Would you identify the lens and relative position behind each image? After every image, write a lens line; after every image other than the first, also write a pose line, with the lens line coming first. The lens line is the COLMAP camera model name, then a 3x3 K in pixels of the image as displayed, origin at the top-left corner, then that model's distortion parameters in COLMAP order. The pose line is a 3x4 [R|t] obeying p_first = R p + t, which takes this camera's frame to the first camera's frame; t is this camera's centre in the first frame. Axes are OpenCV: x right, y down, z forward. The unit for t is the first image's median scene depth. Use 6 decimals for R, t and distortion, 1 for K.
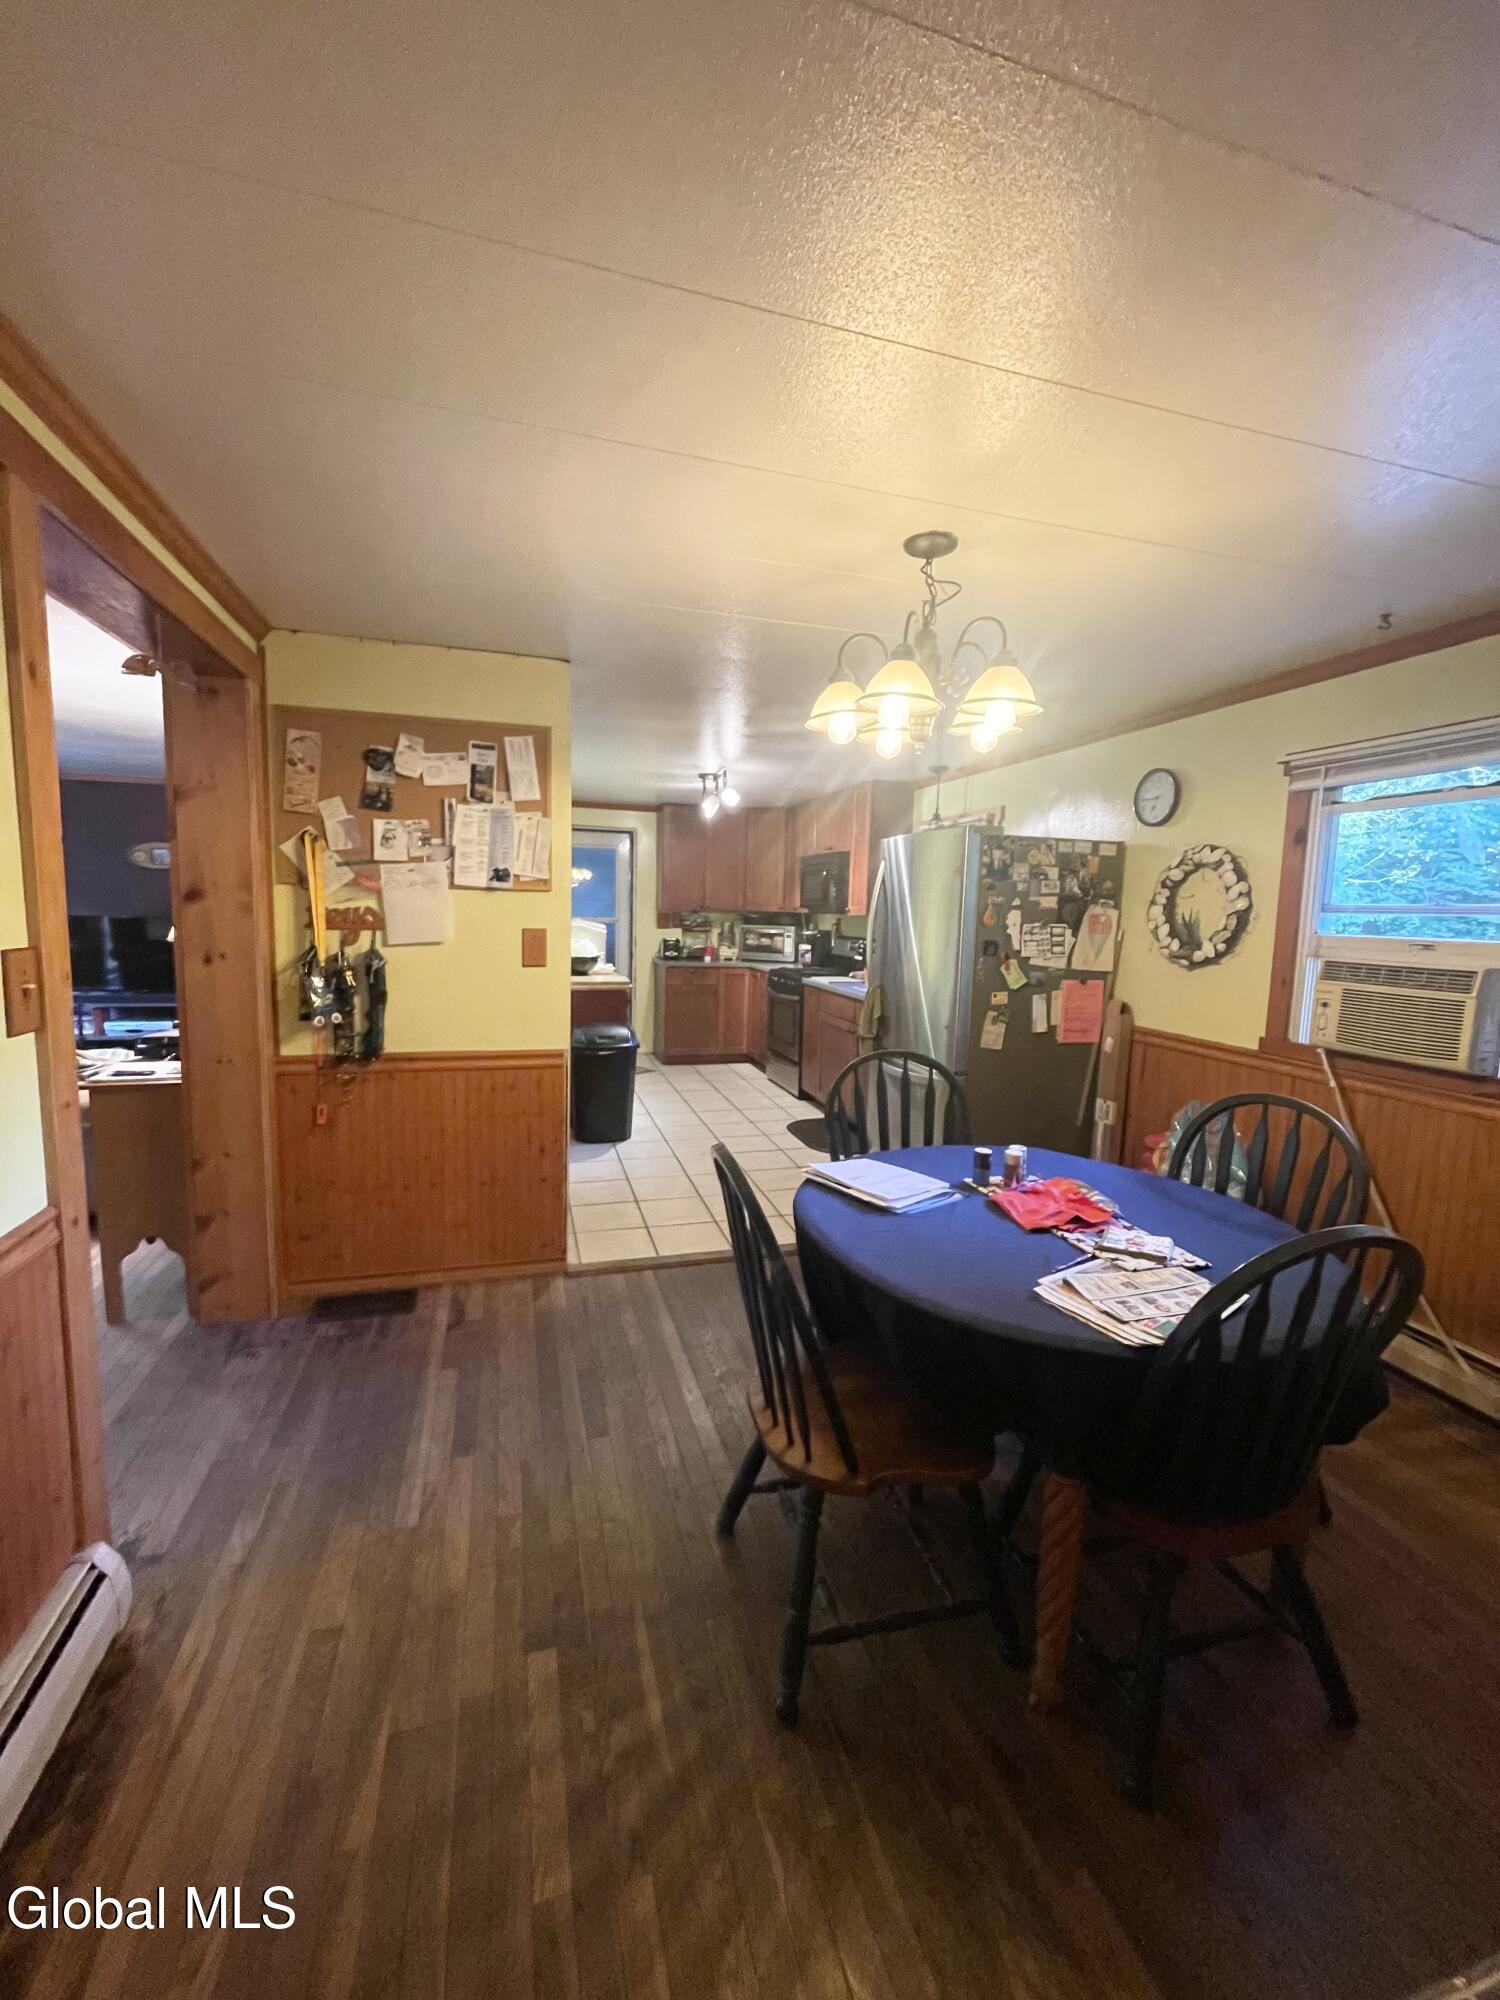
lens RADIAL K [[808.9, 0, 749.7], [0, 808.9, 1007.1], [0, 0, 1]] dist [-0.000075, 0.000198]
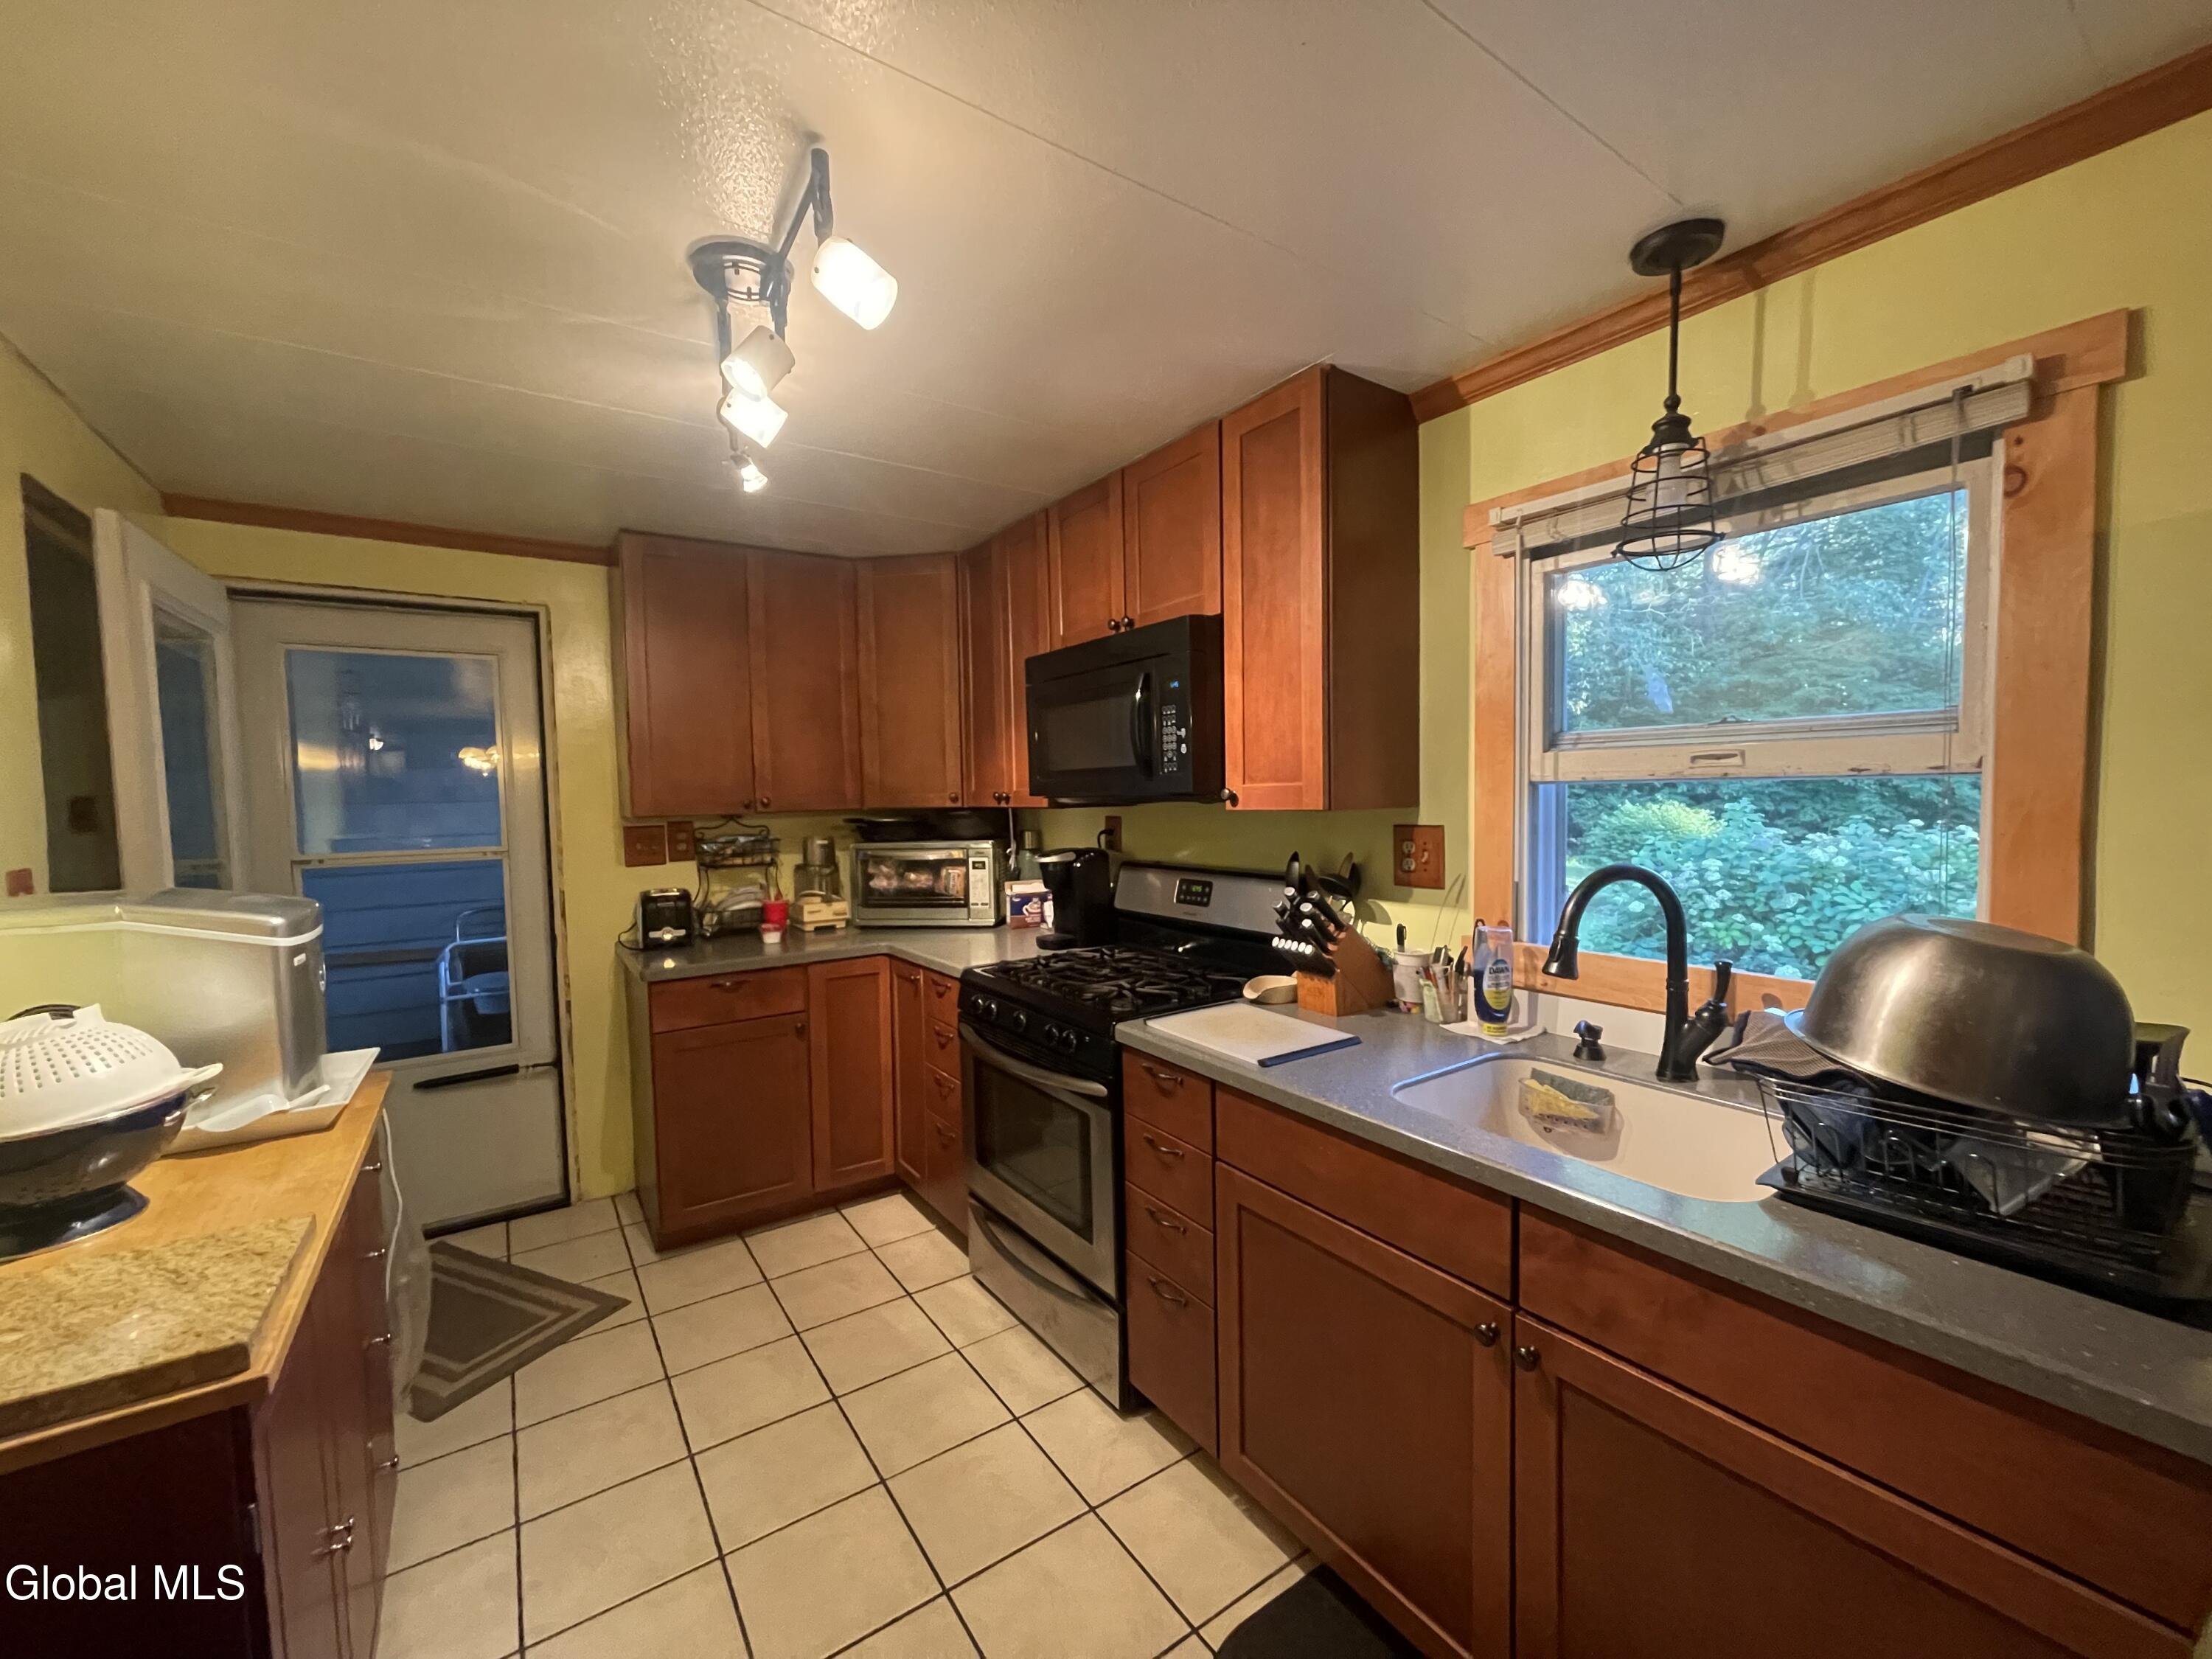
lens RADIAL K [[894.7, 0, 1106.3], [0, 894.7, 828.8], [0, 0, 1]] dist [-0.000075, 0.000198]
pose [[0.948422, -0.059969, 0.311285, -0.033374], [0.084500, 0.994241, -0.065912, -0.076309], [-0.305540, 0.088816, 0.948028, 0.595246]]
